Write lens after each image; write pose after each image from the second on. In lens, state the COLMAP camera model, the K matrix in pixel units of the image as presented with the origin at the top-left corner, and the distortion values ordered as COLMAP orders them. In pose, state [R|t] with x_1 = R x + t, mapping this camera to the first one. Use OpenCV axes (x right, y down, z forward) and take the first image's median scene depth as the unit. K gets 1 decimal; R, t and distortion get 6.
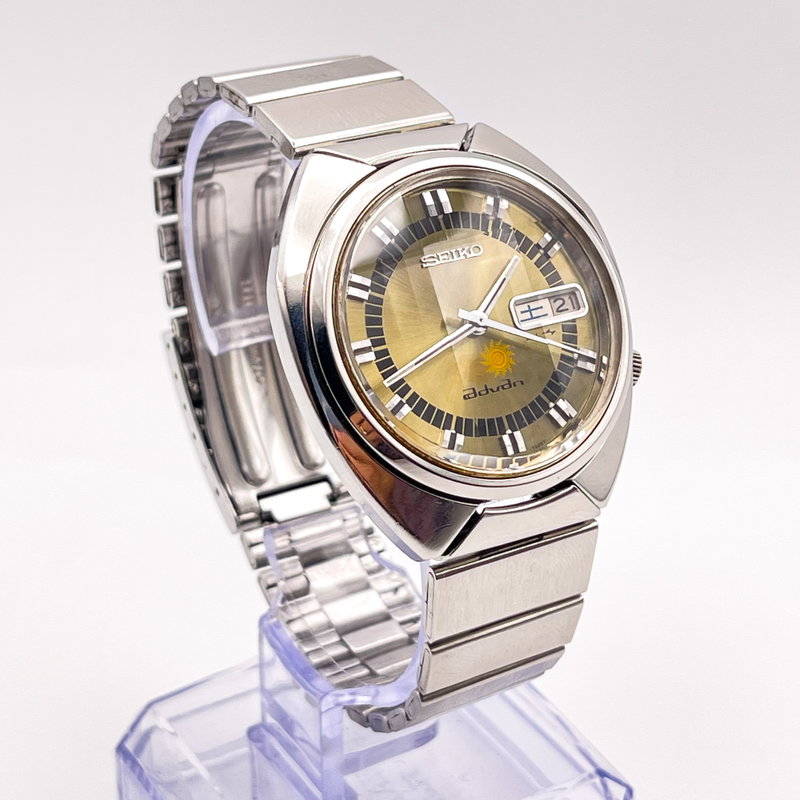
lens RADIAL K [[1913.6, 0, 400.0], [0, 1913.6, 400.0], [0, 0, 1]] dist [0.289280, -0.587380]
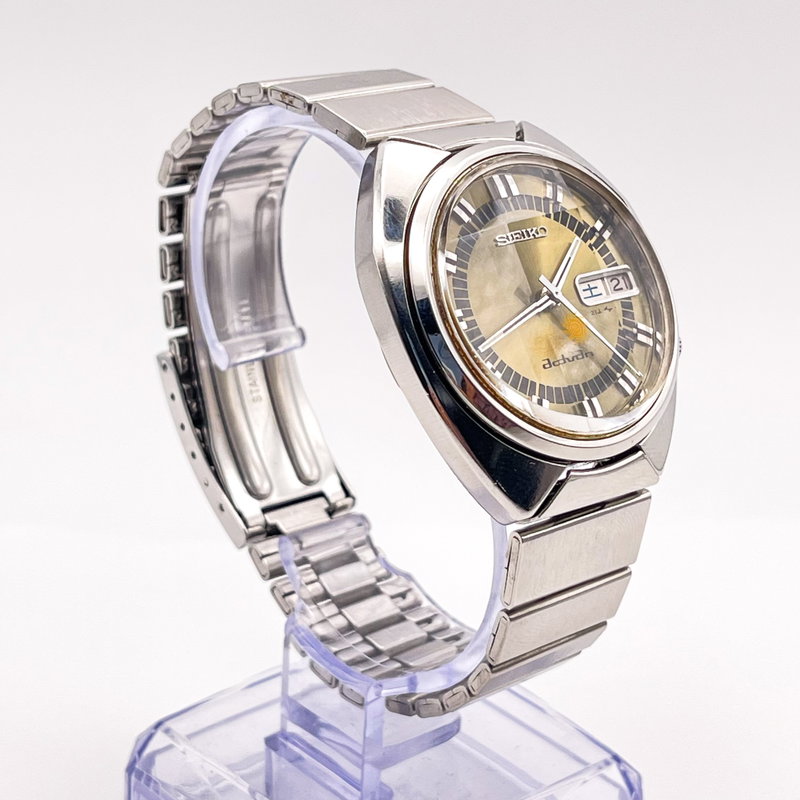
lens RADIAL K [[1893.3, 0, 400.0], [0, 1893.3, 400.0], [0, 0, 1]] dist [0.259519, 0.272938]
pose [[0.985584, -0.022515, 0.167682, -0.198333], [0.036466, 0.996080, -0.080589, 0.088566], [-0.165210, 0.085541, 0.982542, -0.006930]]
